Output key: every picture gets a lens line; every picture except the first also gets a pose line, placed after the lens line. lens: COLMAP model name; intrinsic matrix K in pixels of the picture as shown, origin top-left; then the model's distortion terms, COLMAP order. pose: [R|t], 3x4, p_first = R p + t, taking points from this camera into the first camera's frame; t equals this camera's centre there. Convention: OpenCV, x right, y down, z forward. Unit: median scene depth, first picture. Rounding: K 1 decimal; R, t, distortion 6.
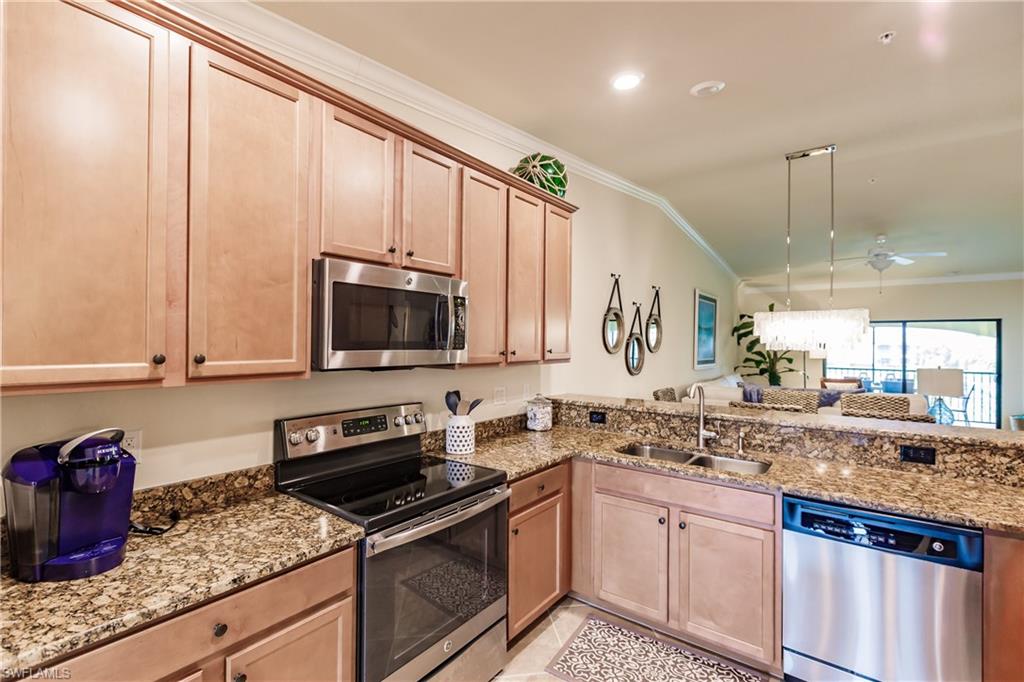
lens RADIAL K [[453.3, 0, 508.9], [0, 453.3, 342.6], [0, 0, 1]] dist [0.003970, -0.003015]
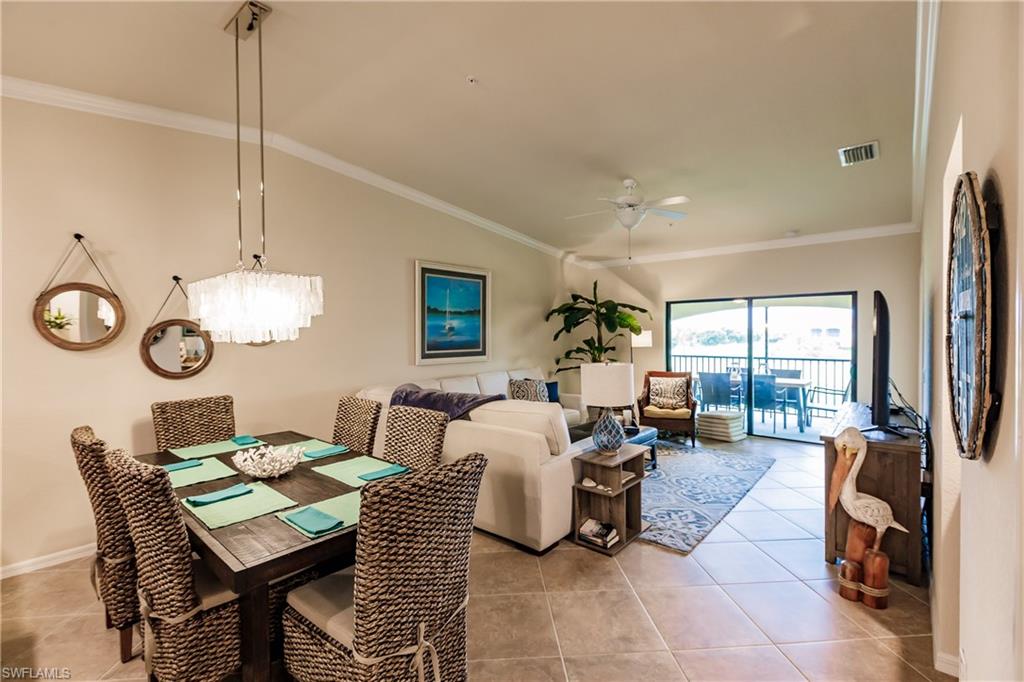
lens RADIAL K [[453.3, 0, 510.3], [0, 453.3, 343.1], [0, 0, 1]] dist [0.003970, -0.003015]
pose [[0.998209, -0.013426, -0.058291, 1.438979], [0.014824, 0.999611, 0.023621, 0.017890], [0.057951, -0.024443, 0.998020, 0.555293]]
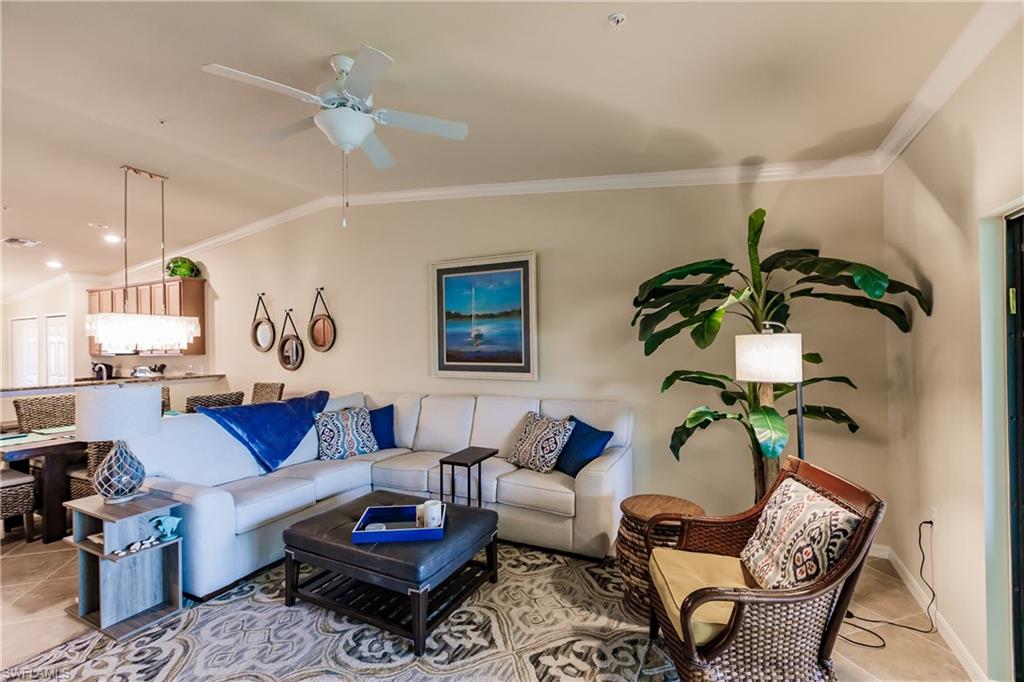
lens RADIAL K [[453.3, 0, 510.1], [0, 453.3, 342.2], [0, 0, 1]] dist [0.003970, -0.003015]
pose [[0.191106, -0.006728, -0.981546, 2.639745], [0.016718, 0.999854, -0.003598, 0.026828], [0.981427, -0.015722, 0.191191, 2.283750]]
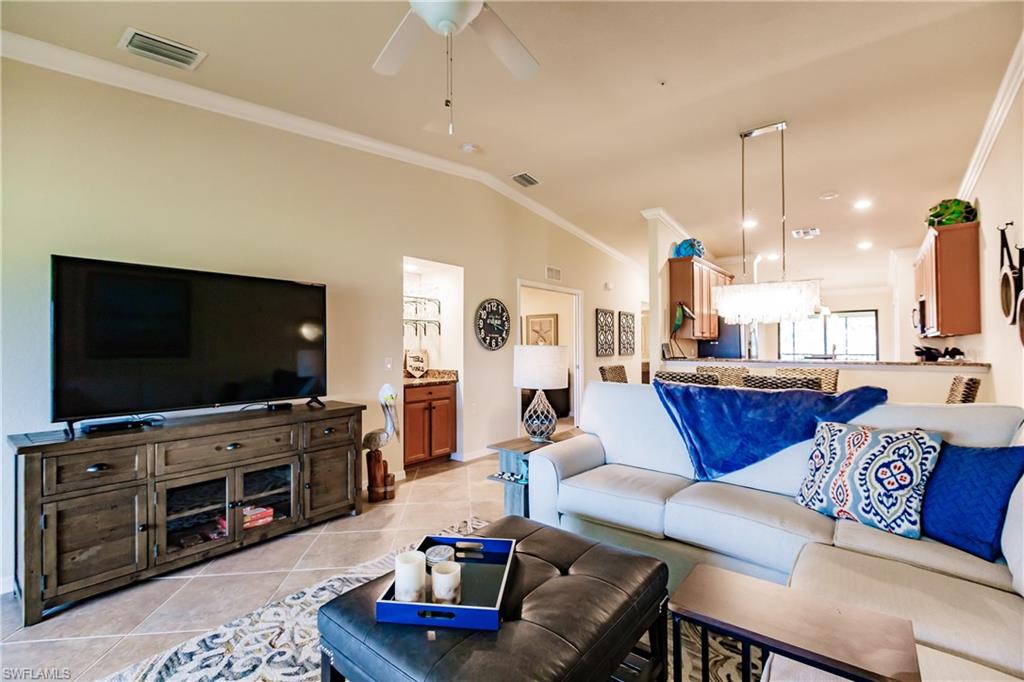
lens RADIAL K [[453.3, 0, 511.1], [0, 453.3, 339.7], [0, 0, 1]] dist [0.003970, -0.003015]
pose [[-0.999819, -0.000859, 0.019018, 1.656346], [-0.001157, 0.999876, -0.015703, 0.103788], [-0.019002, -0.015722, -0.999696, 2.775491]]
